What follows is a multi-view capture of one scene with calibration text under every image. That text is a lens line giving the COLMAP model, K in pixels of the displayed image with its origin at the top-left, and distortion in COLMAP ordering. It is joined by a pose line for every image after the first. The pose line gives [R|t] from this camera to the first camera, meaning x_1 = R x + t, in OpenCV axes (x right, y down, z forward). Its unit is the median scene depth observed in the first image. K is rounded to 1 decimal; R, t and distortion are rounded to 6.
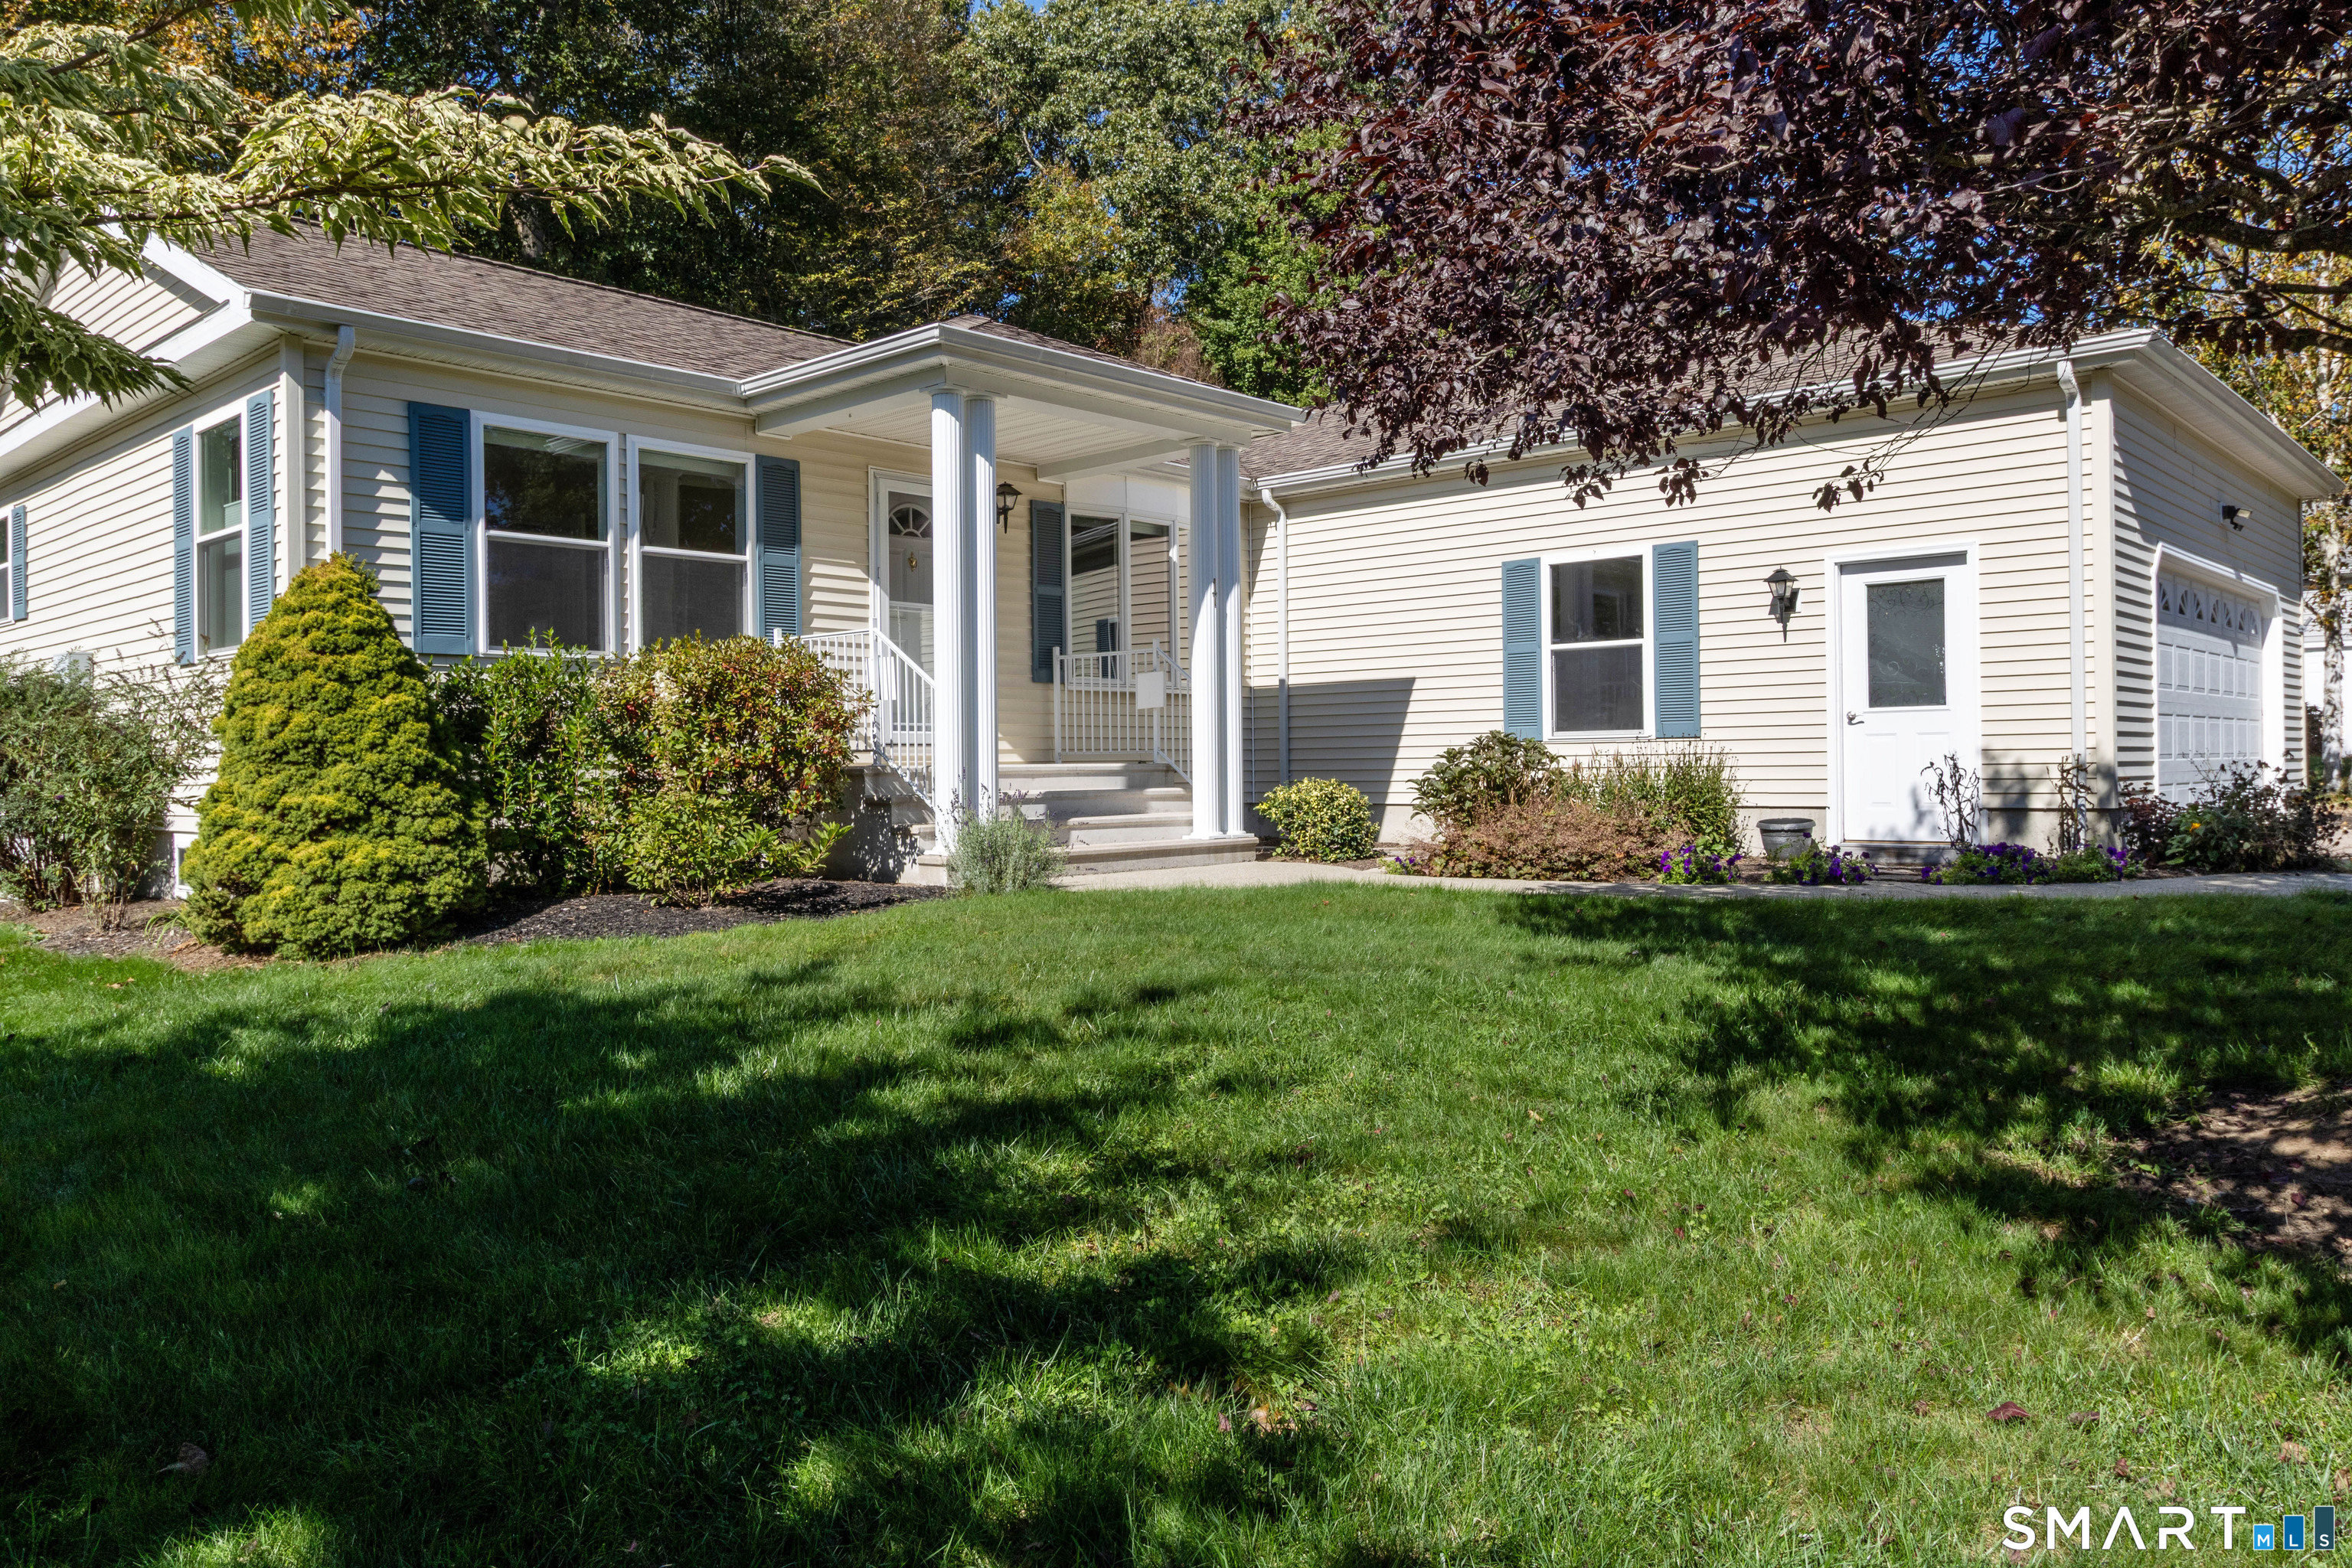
lens RADIAL K [[1638.8, 0, 1175.5], [0, 1638.8, 774.8], [0, 0, 1]] dist [0.004577, 0.002339]
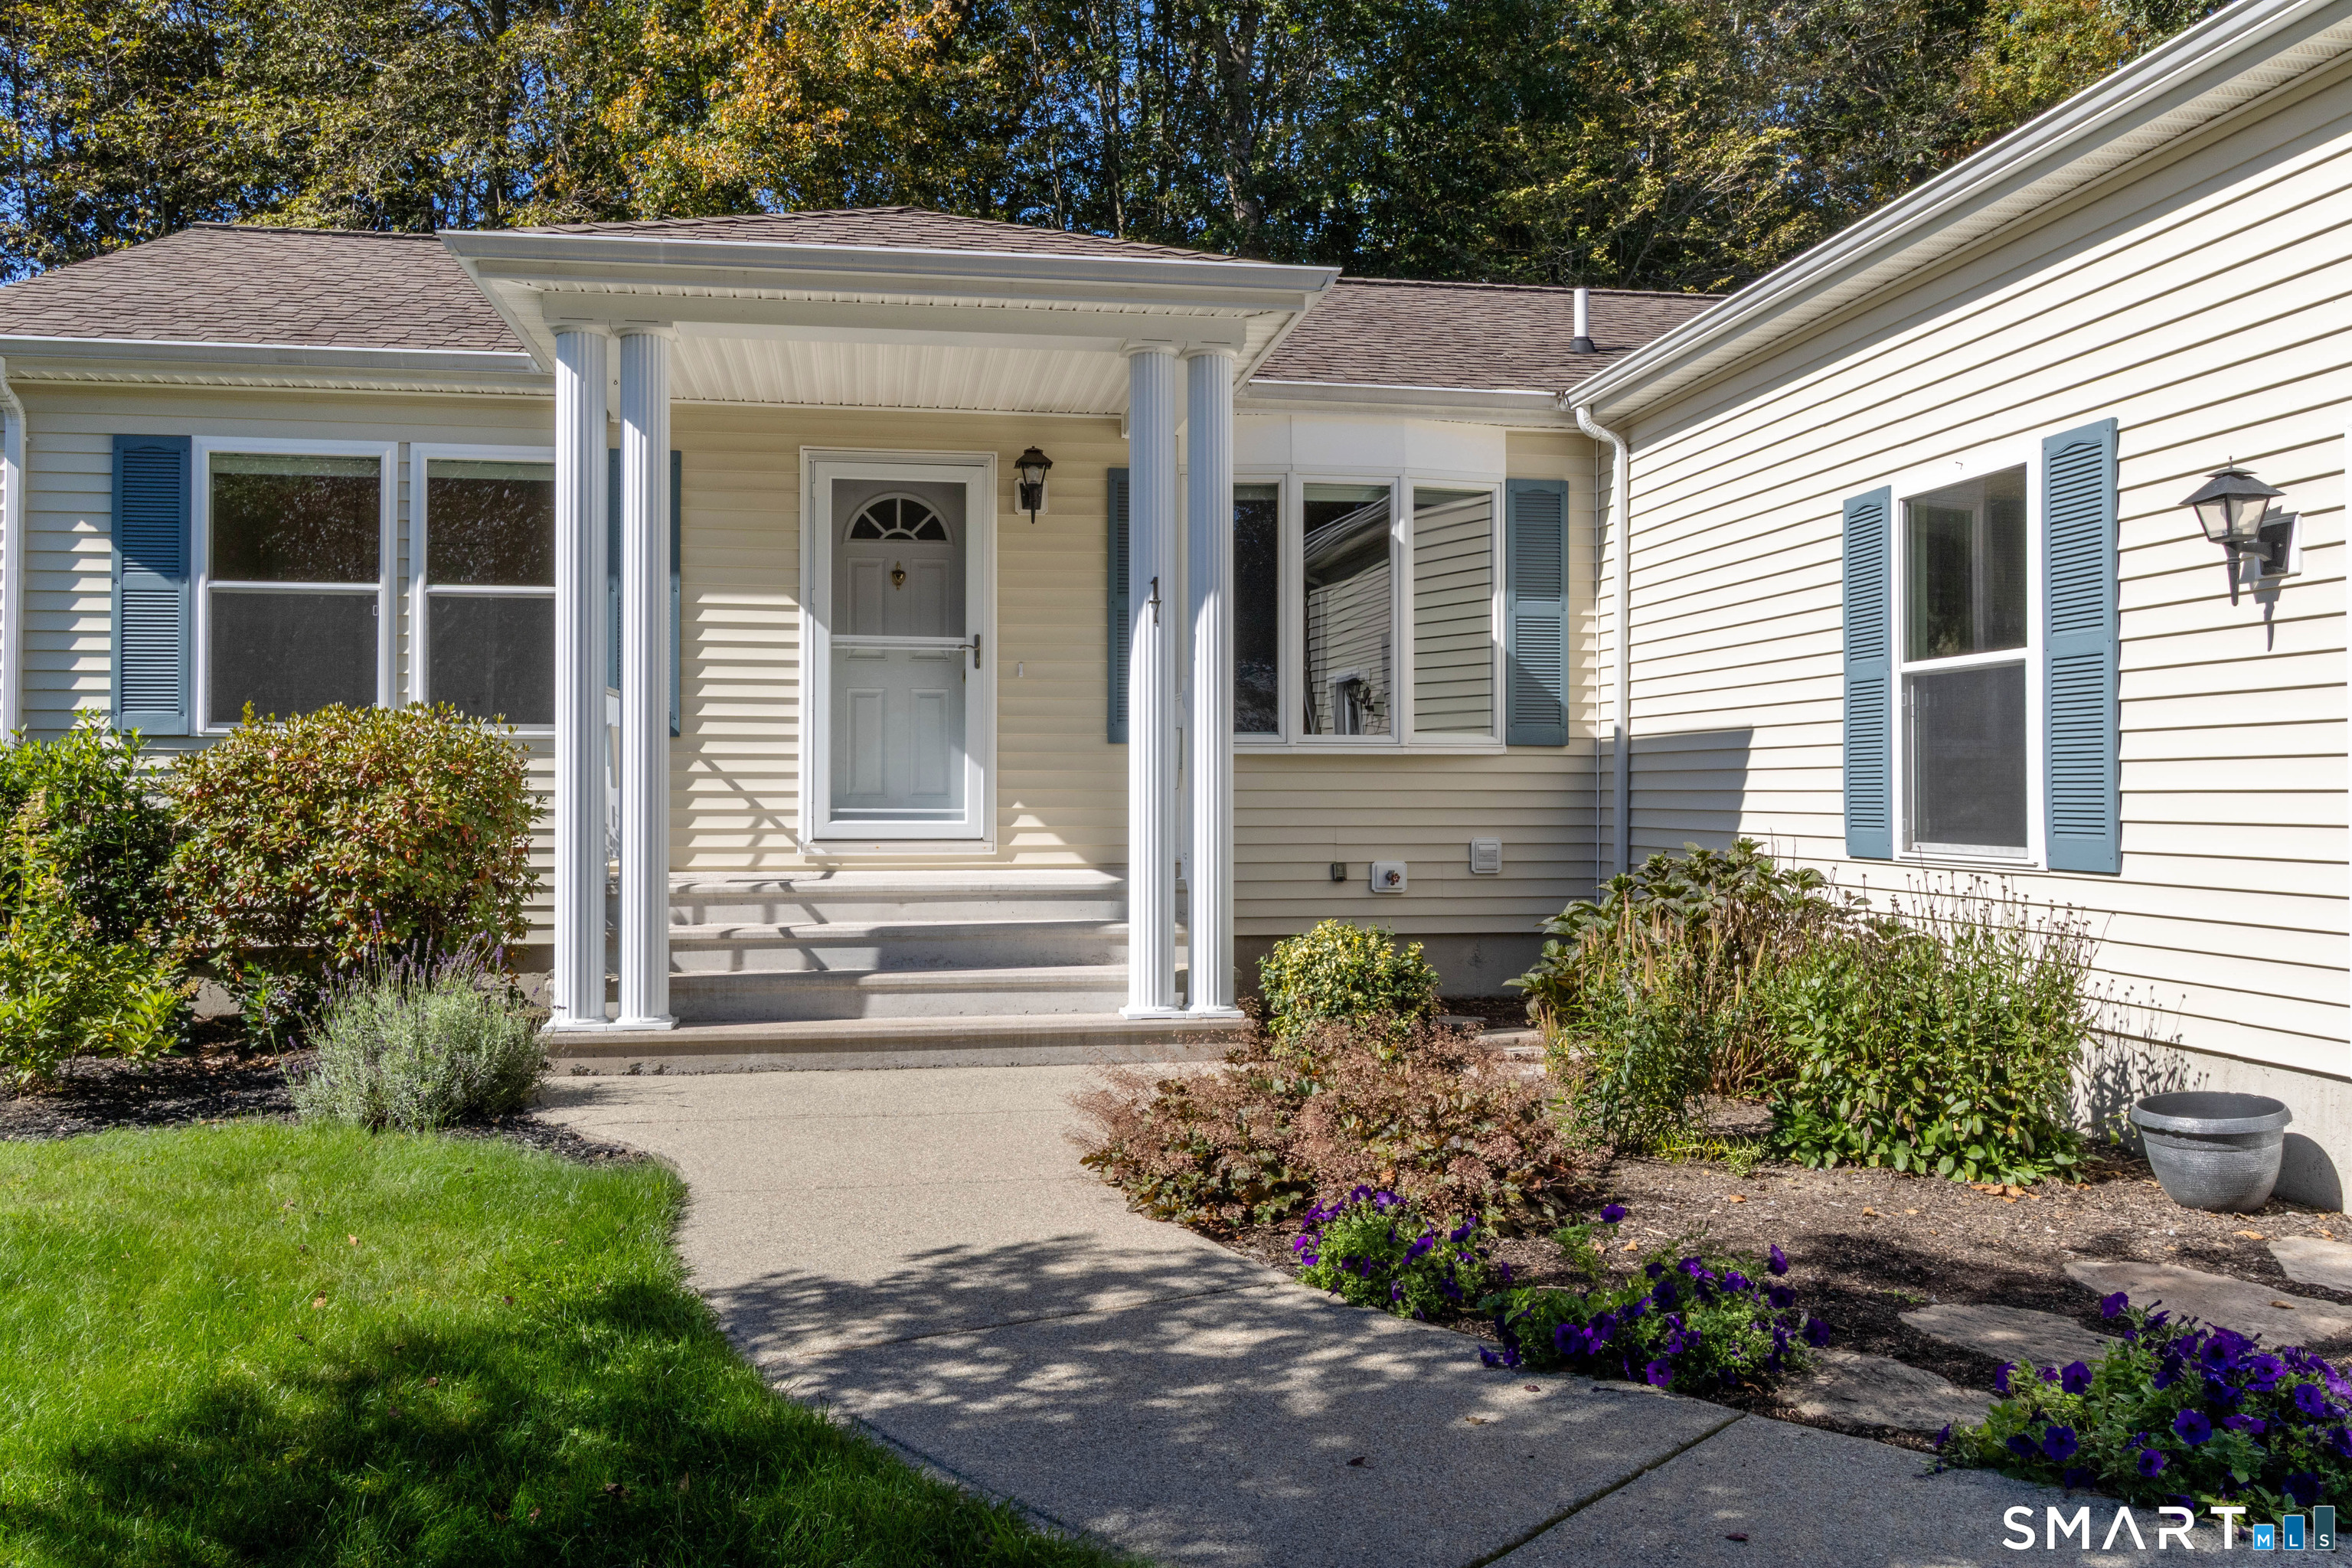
lens RADIAL K [[1830.8, 0, 1165.8], [0, 1830.8, 785.5], [0, 0, 1]] dist [0.003076, -0.006562]
pose [[0.789656, 0.009028, -0.613484, 0.544455], [-0.011512, 0.999934, -0.000102, -0.056451], [0.613442, 0.007143, 0.789707, 0.609129]]
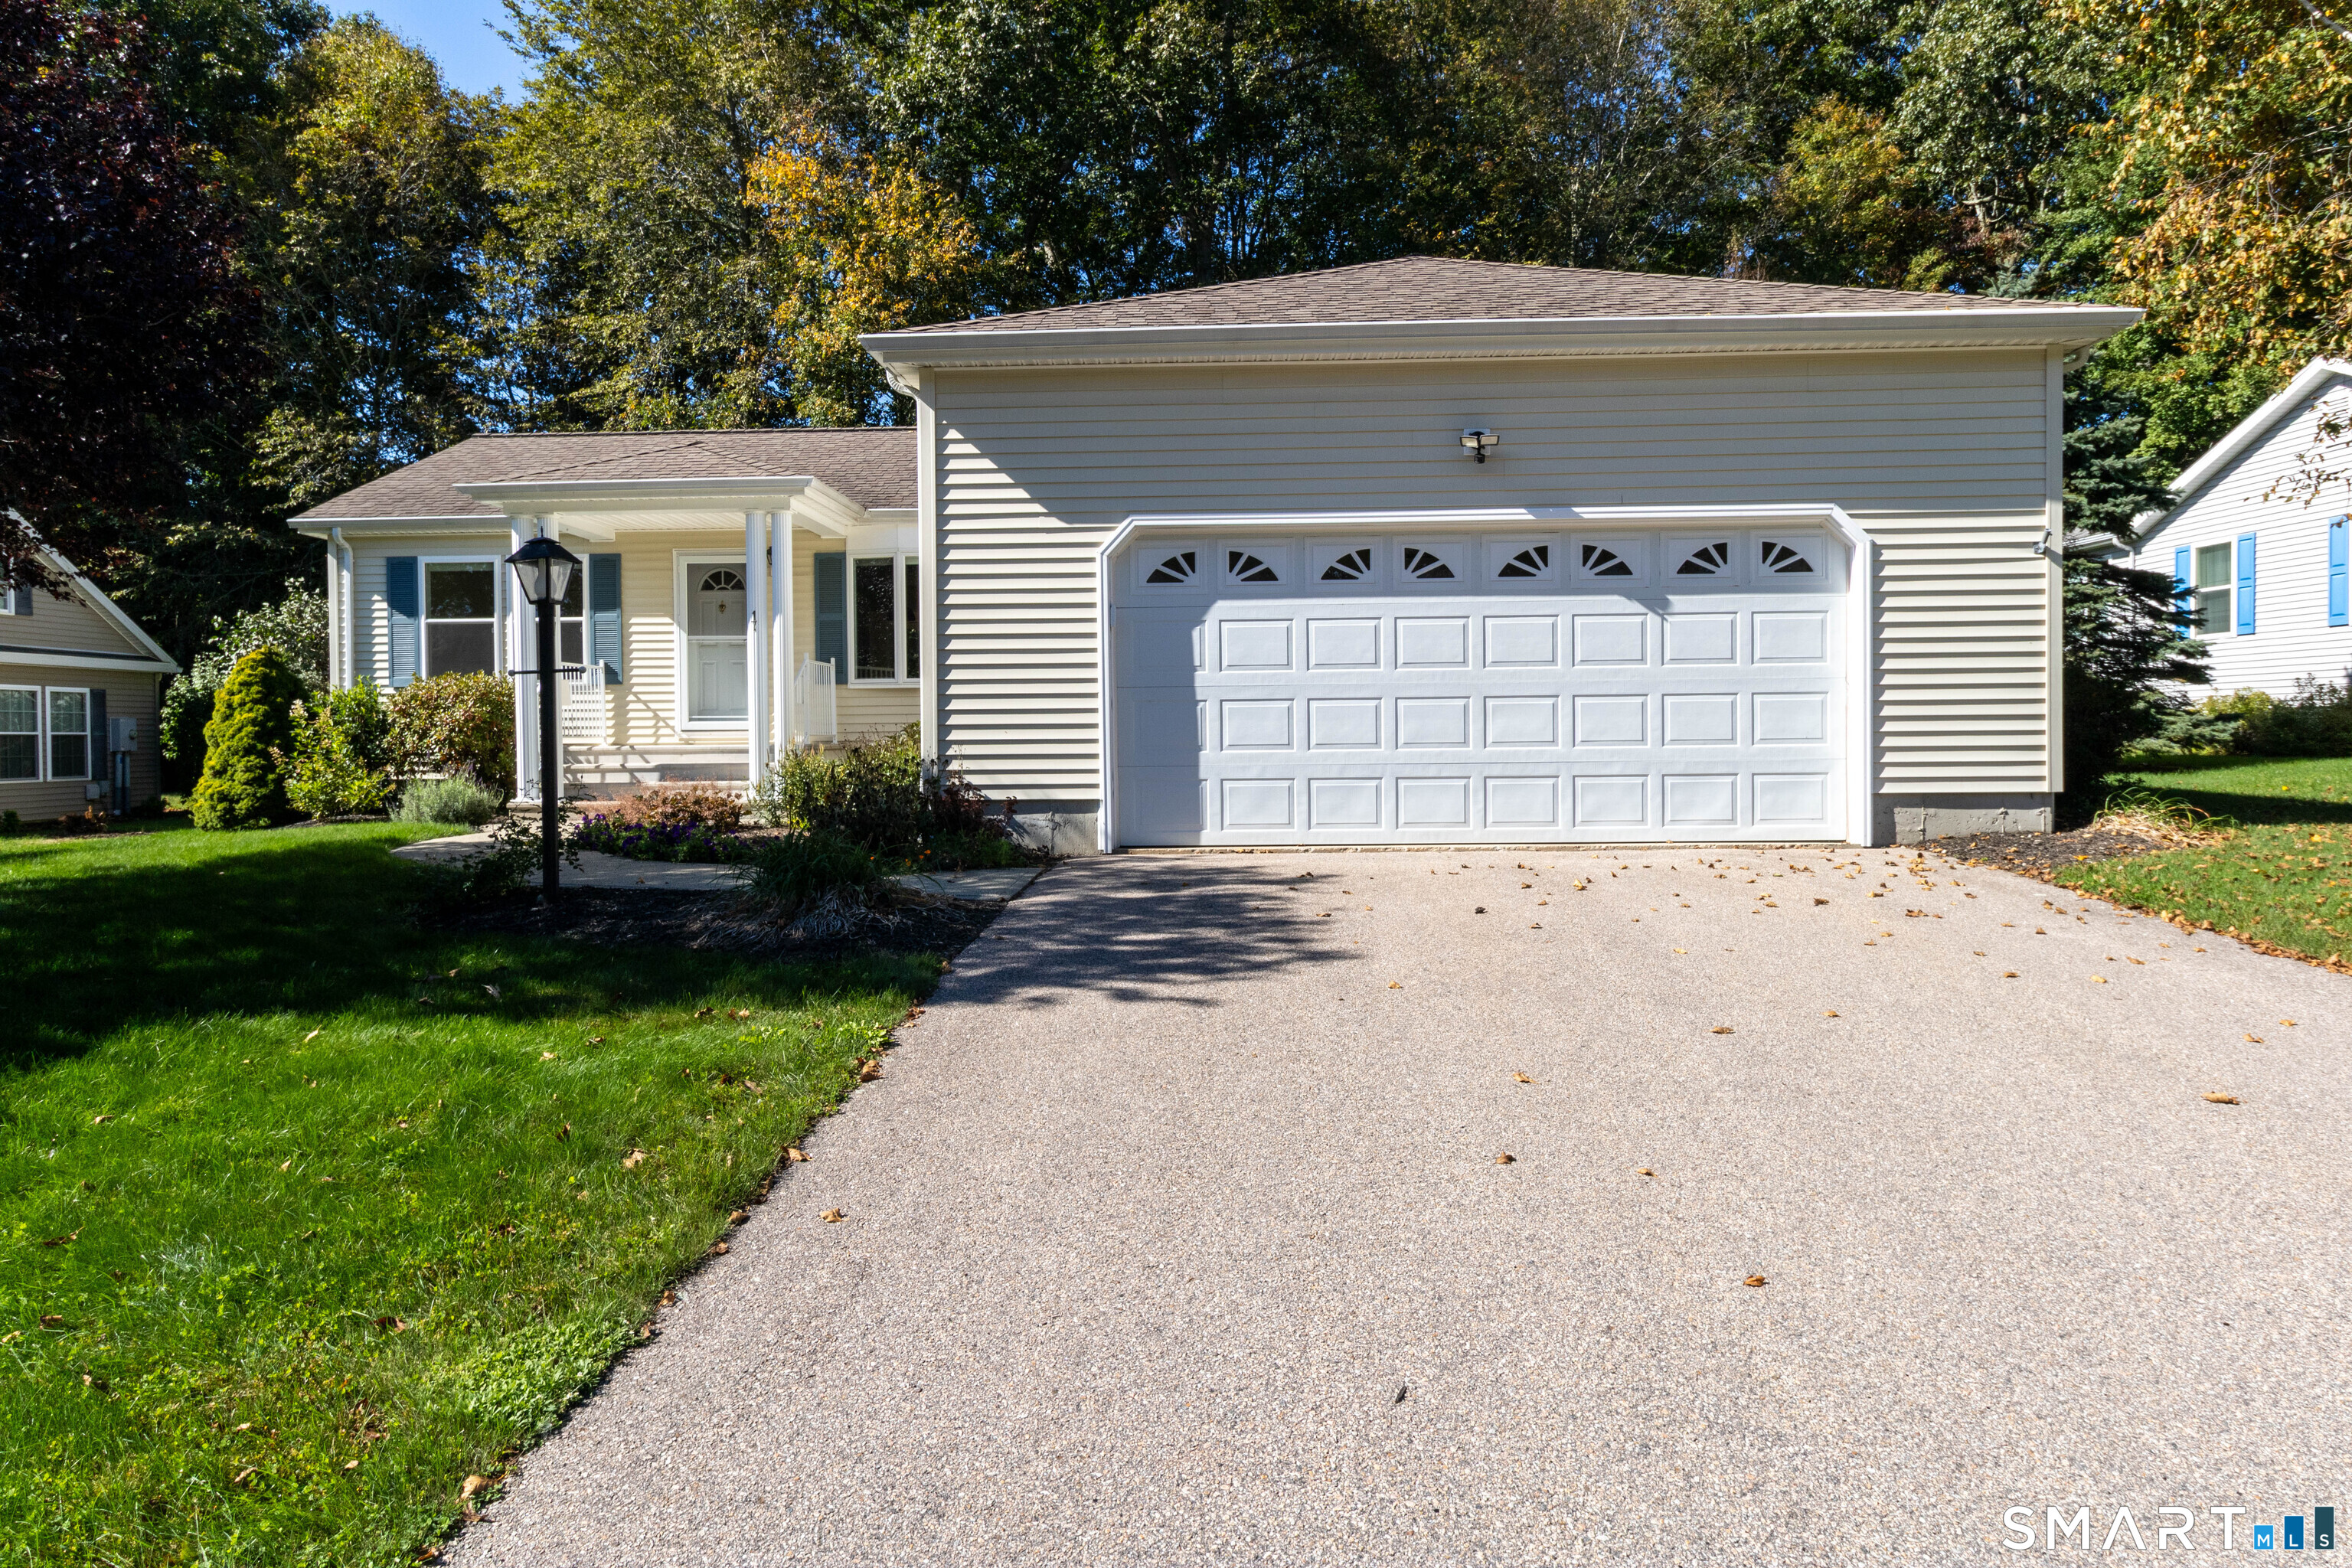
lens RADIAL K [[1537.2, 0, 1177.2], [0, 1537.2, 777.1], [0, 0, 1]] dist [0.002230, 0.000559]
pose [[0.643178, 0.023625, -0.765352, 1.572676], [-0.001422, 0.999559, 0.029659, -0.024024], [0.765715, -0.017988, 0.642928, 0.556010]]
